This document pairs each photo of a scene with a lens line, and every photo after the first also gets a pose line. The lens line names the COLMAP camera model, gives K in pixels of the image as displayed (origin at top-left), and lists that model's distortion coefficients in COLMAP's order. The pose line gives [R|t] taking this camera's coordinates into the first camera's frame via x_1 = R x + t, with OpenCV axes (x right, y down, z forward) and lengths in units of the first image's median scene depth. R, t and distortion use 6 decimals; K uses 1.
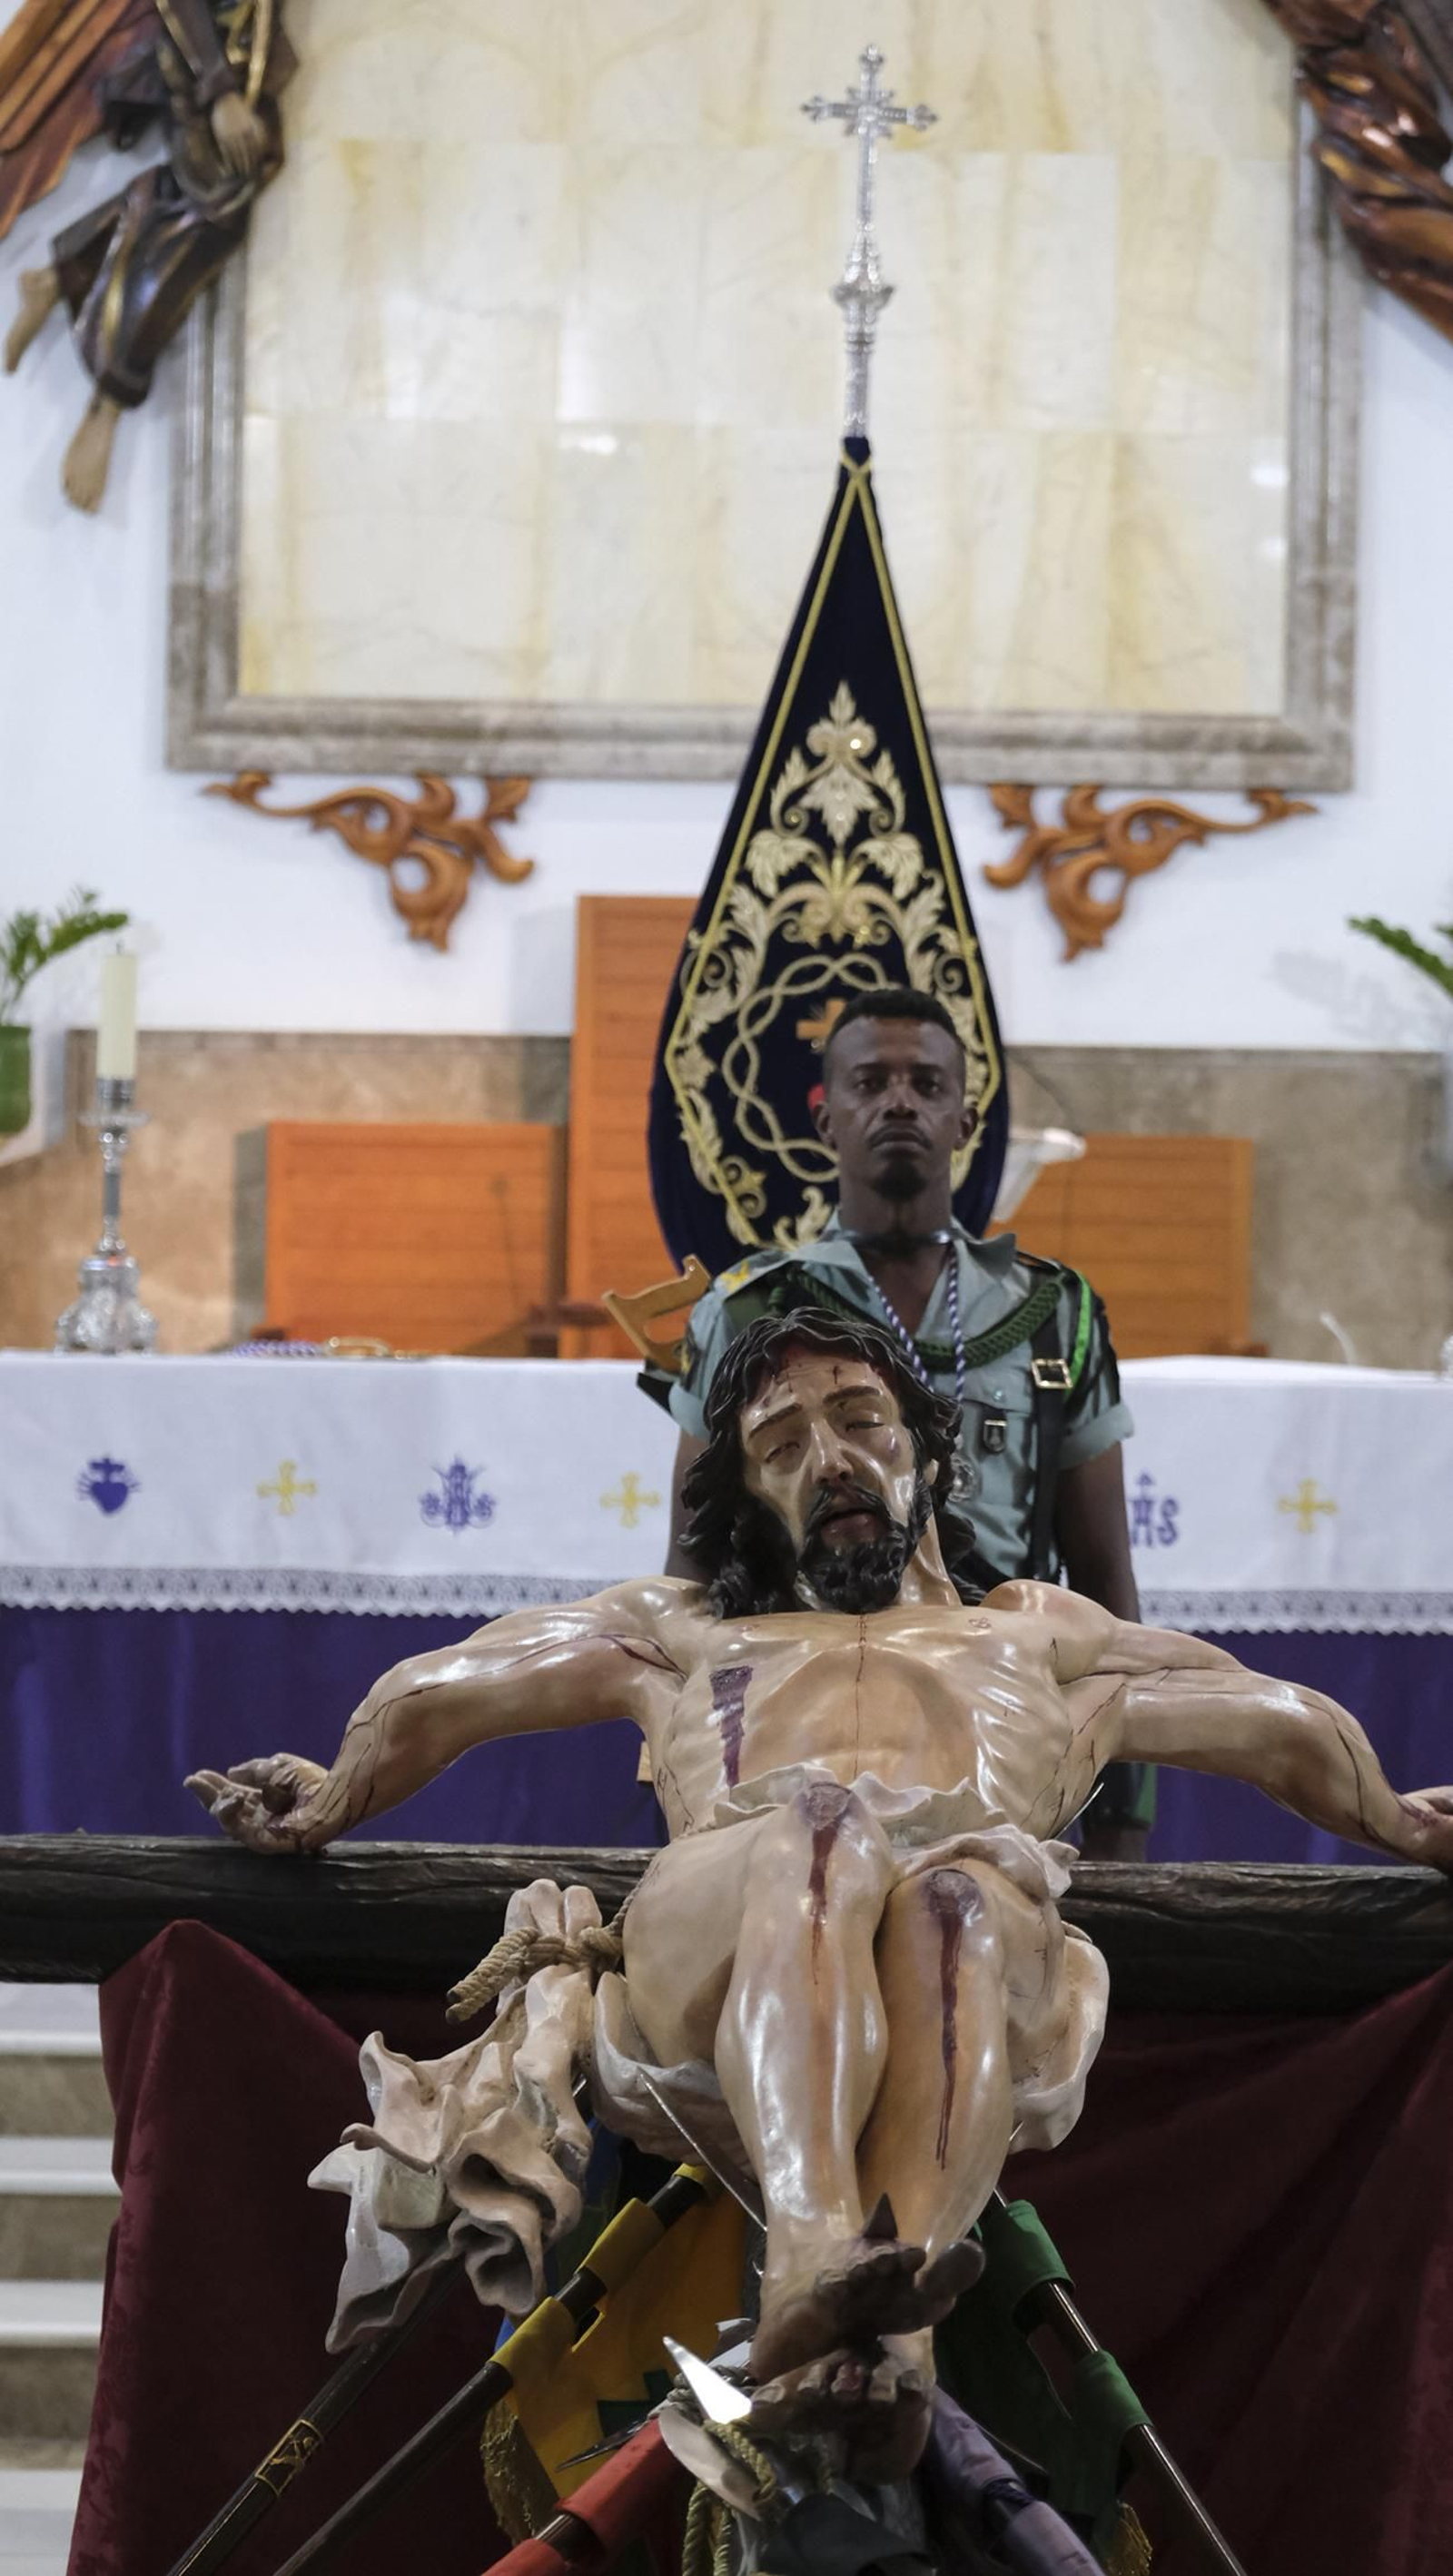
lens RADIAL K [[6690.3, 0, 726.5], [0, 6690.3, 1288.0], [0, 0, 1]] dist [0.002475, 0.167607]
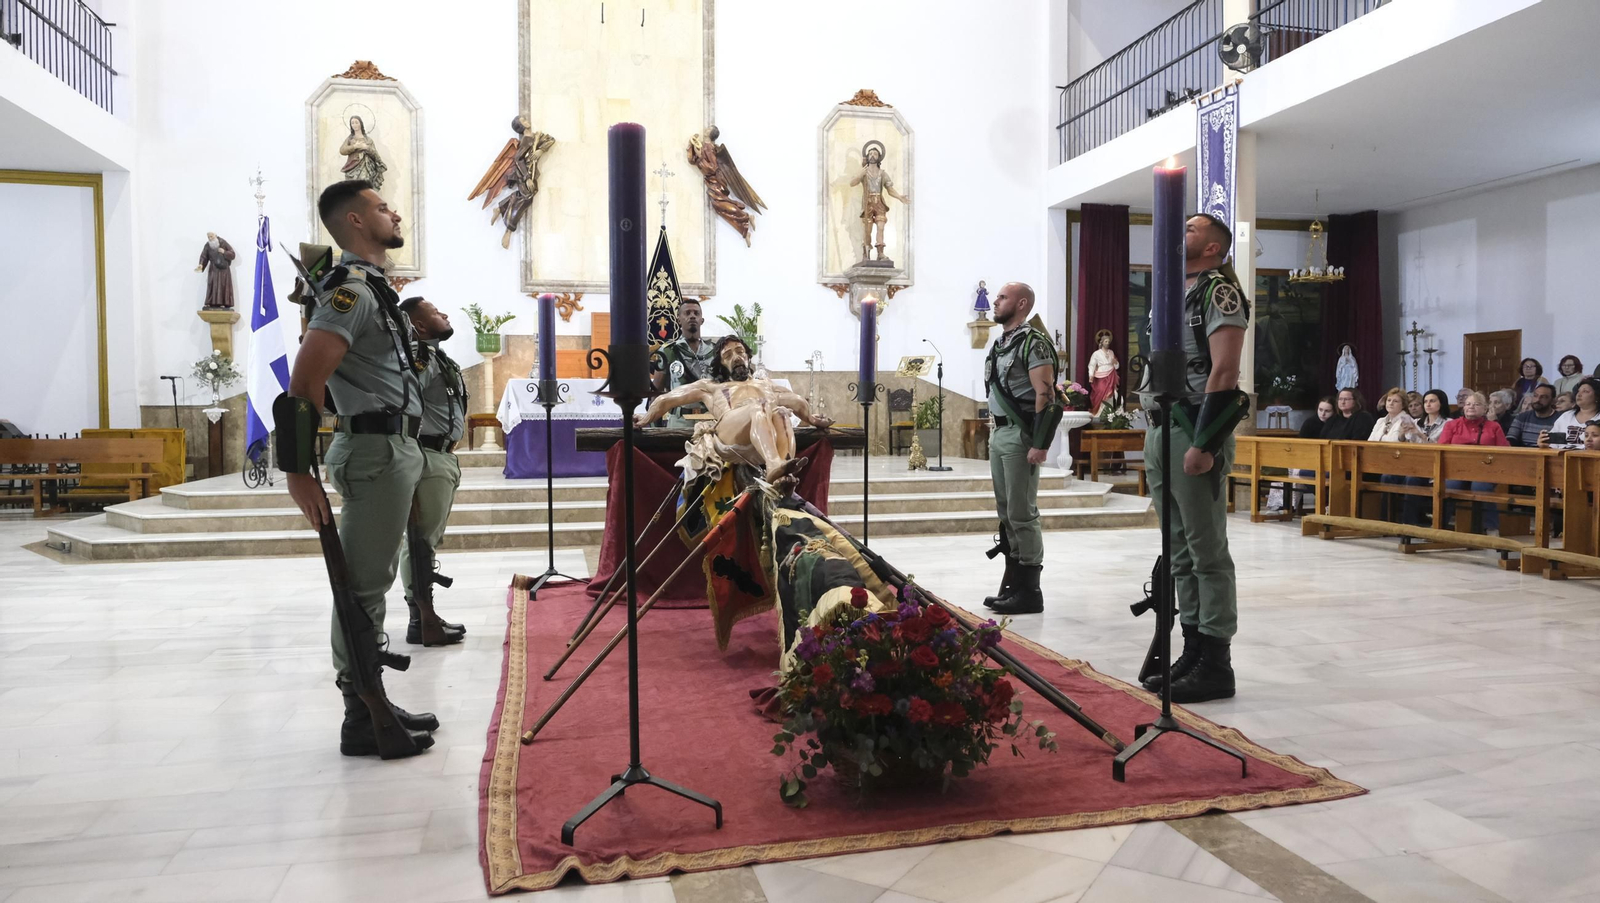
lens RADIAL K [[1074.6, 0, 802.7], [0, 1074.6, 456.3], [0, 0, 1]] dist [-0.034336, 0.012628]
pose [[0.972720, -0.032283, 0.229725, -0.090221], [0.021229, 0.998502, 0.050432, 0.038816], [-0.231009, -0.044179, 0.971948, -0.005459]]
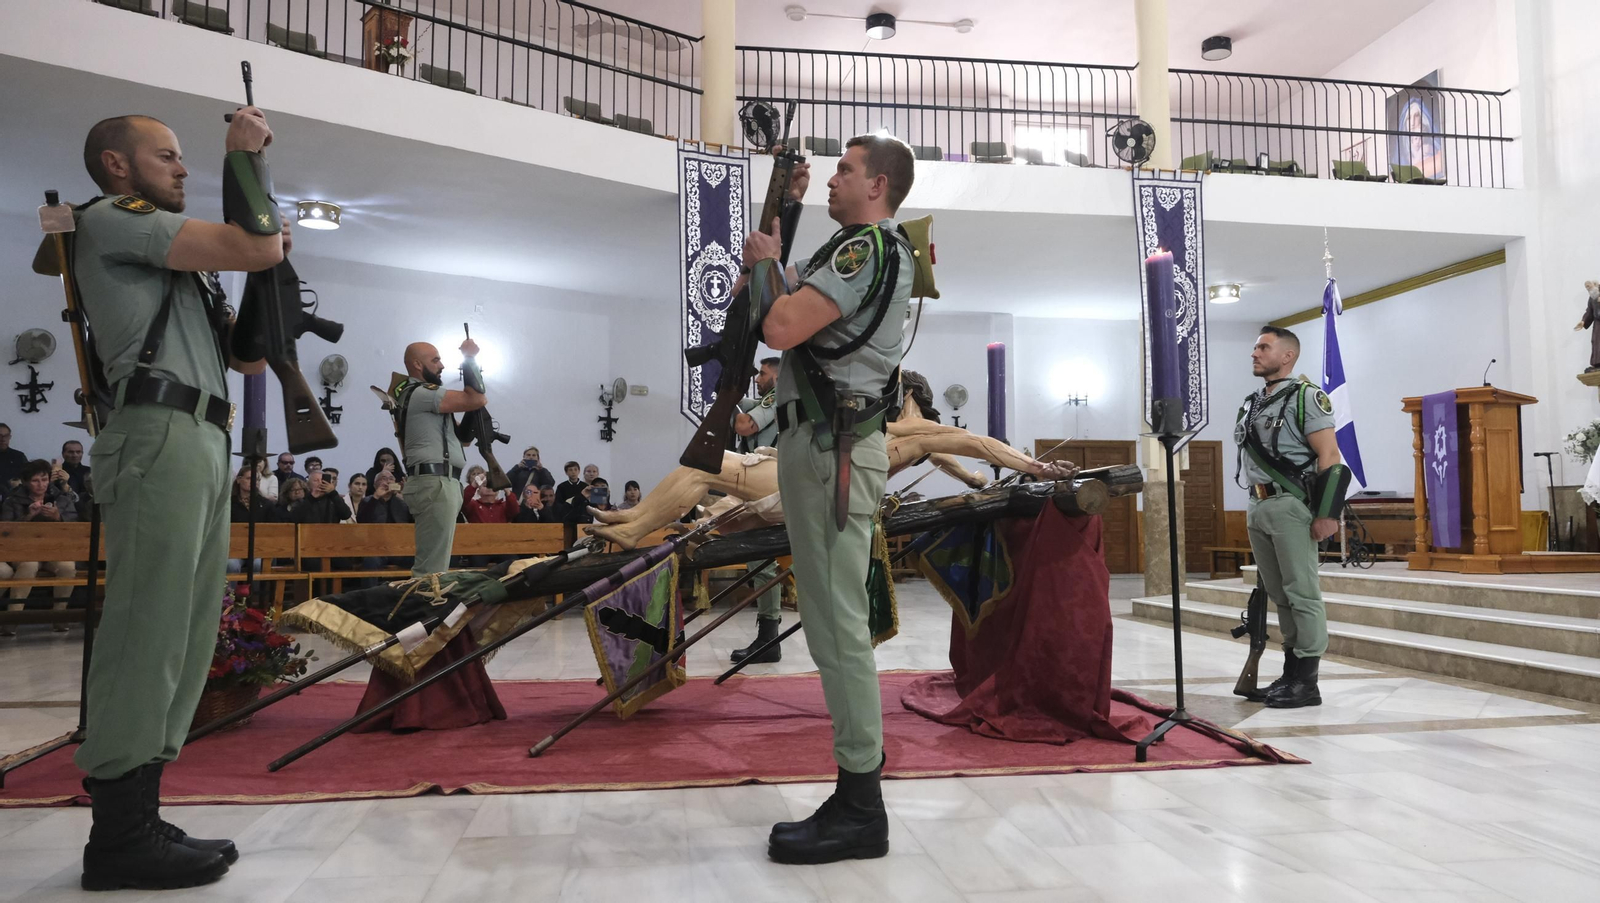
lens RADIAL K [[1074.6, 0, 802.7], [0, 1074.6, 456.3], [0, 0, 1]] dist [-0.034336, 0.012628]
pose [[0.136476, -0.079358, -0.987460, 0.464782], [0.007717, 0.996841, -0.079045, 0.077379], [0.990613, 0.003167, 0.136658, 0.463666]]
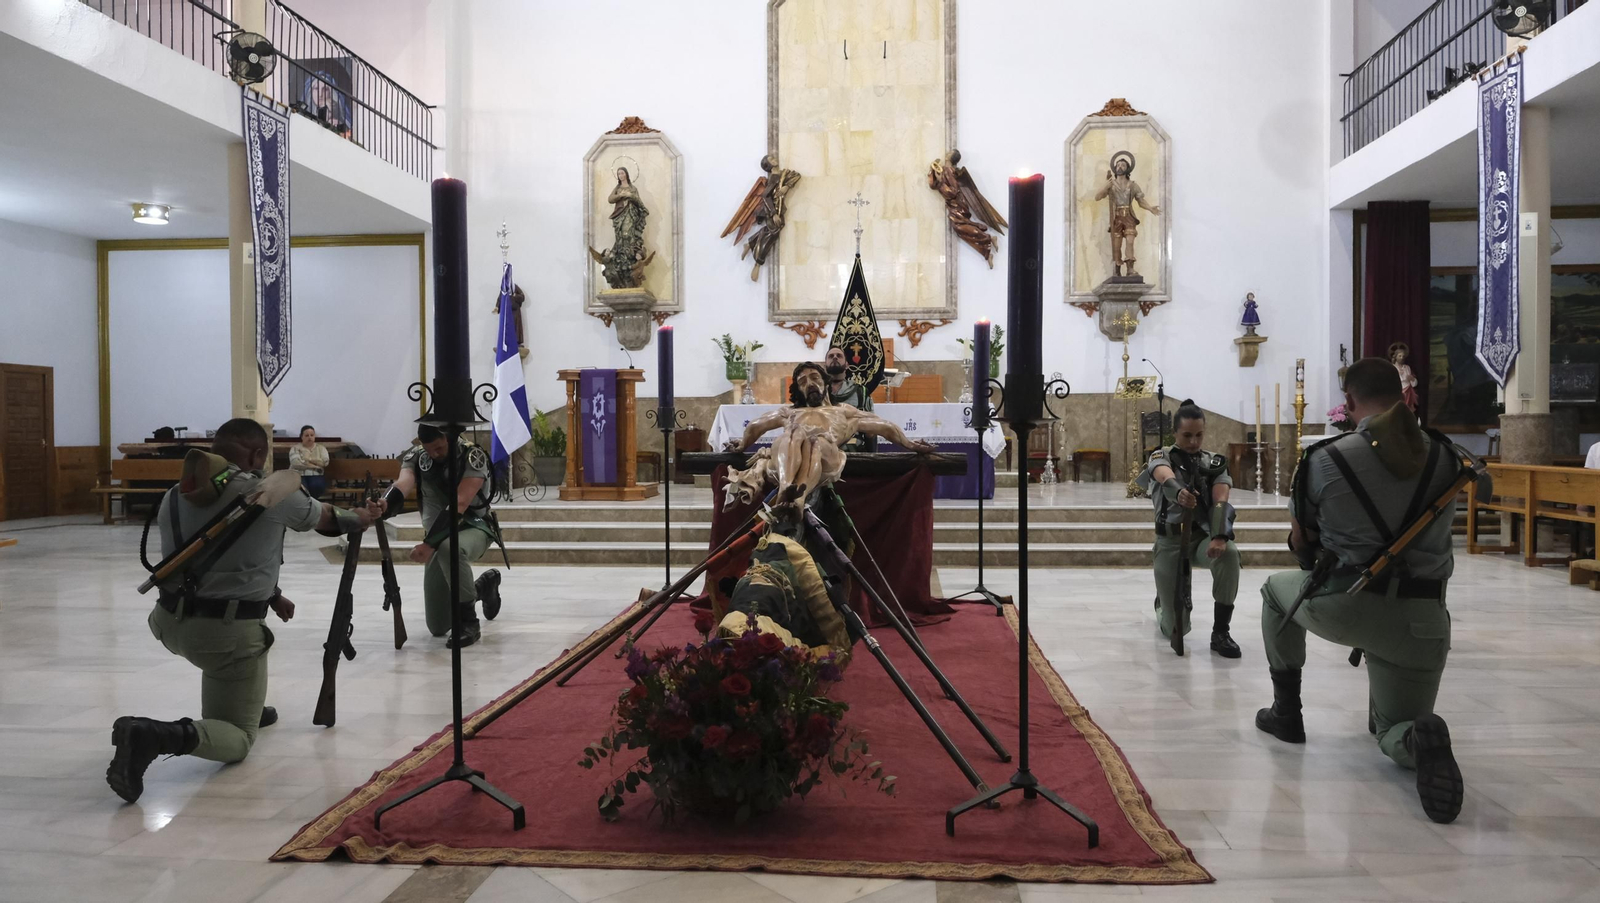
lens RADIAL K [[1074.6, 0, 802.7], [0, 1074.6, 456.3], [0, 0, 1]] dist [-0.034336, 0.012628]
pose [[0.995380, -0.021771, -0.093518, 0.058383], [0.023908, 0.999477, 0.021783, 0.040824], [0.092994, -0.023918, 0.995379, -0.019026]]
